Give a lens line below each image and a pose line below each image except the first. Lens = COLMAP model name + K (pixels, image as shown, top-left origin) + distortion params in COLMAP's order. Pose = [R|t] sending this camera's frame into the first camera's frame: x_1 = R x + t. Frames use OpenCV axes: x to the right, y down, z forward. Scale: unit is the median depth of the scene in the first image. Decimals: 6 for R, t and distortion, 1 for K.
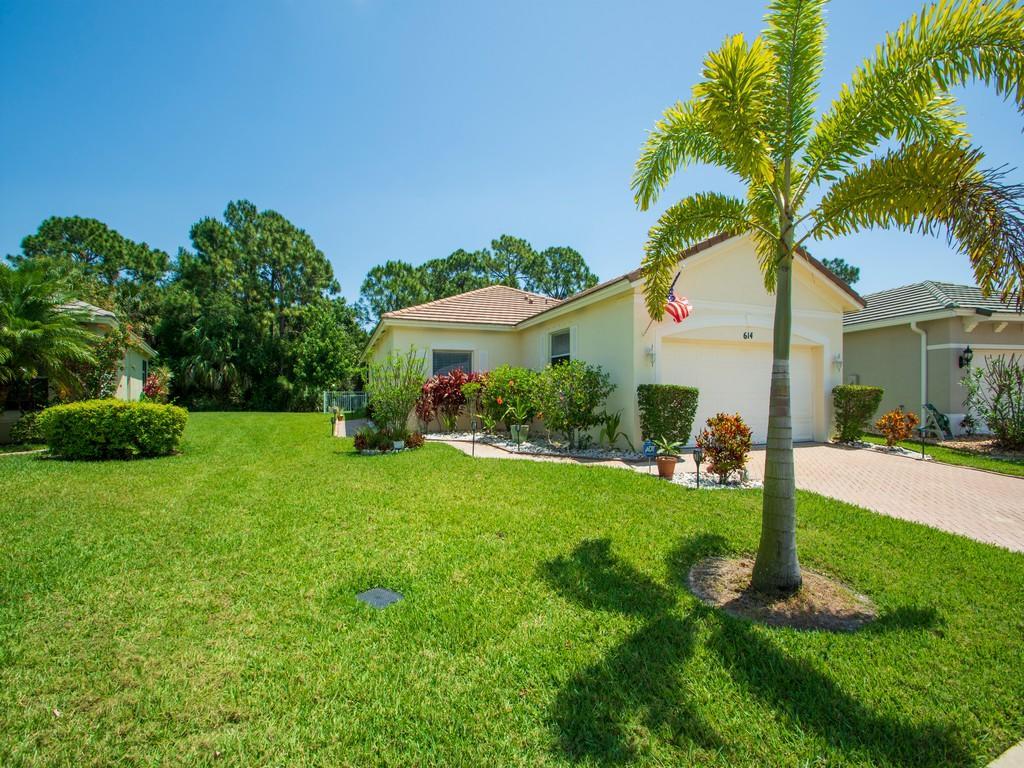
lens RADIAL K [[454.7, 0, 512.6], [0, 454.7, 393.1], [0, 0, 1]] dist [0.015535, -0.020119]
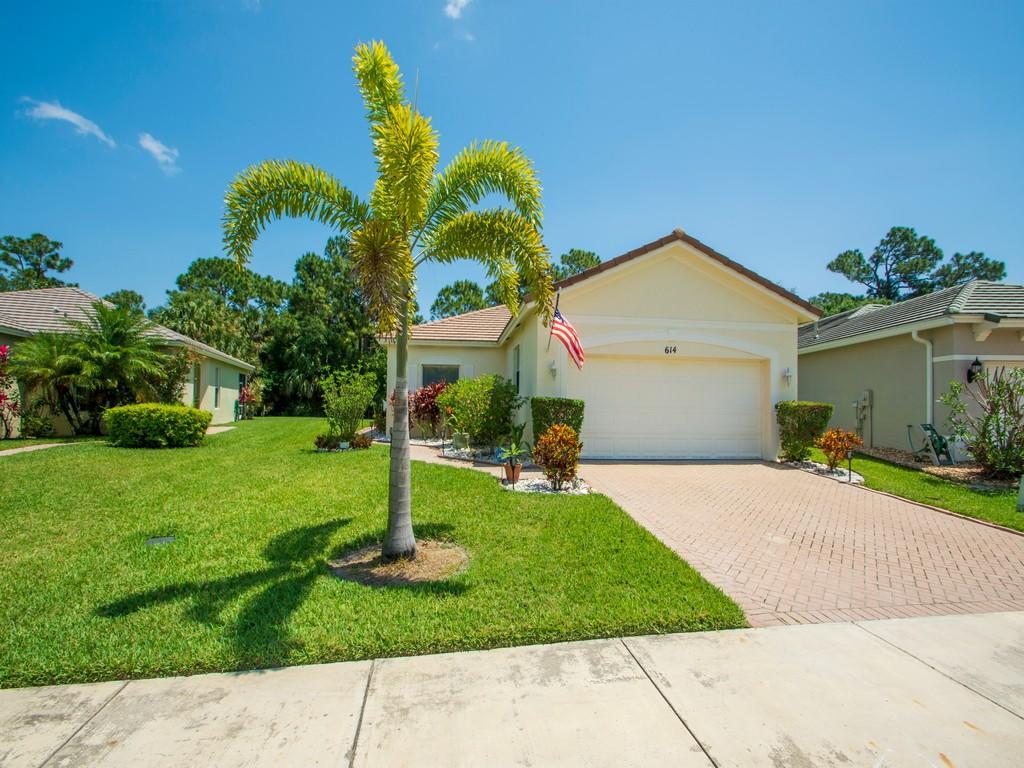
lens RADIAL K [[456.7, 0, 509.5], [0, 456.7, 395.2], [0, 0, 1]] dist [0.002653, -0.009920]
pose [[0.971098, 0.010755, -0.238439, 0.326416], [-0.015992, 0.999671, -0.020044, -0.000844], [0.238145, 0.023278, 0.970951, -0.045092]]
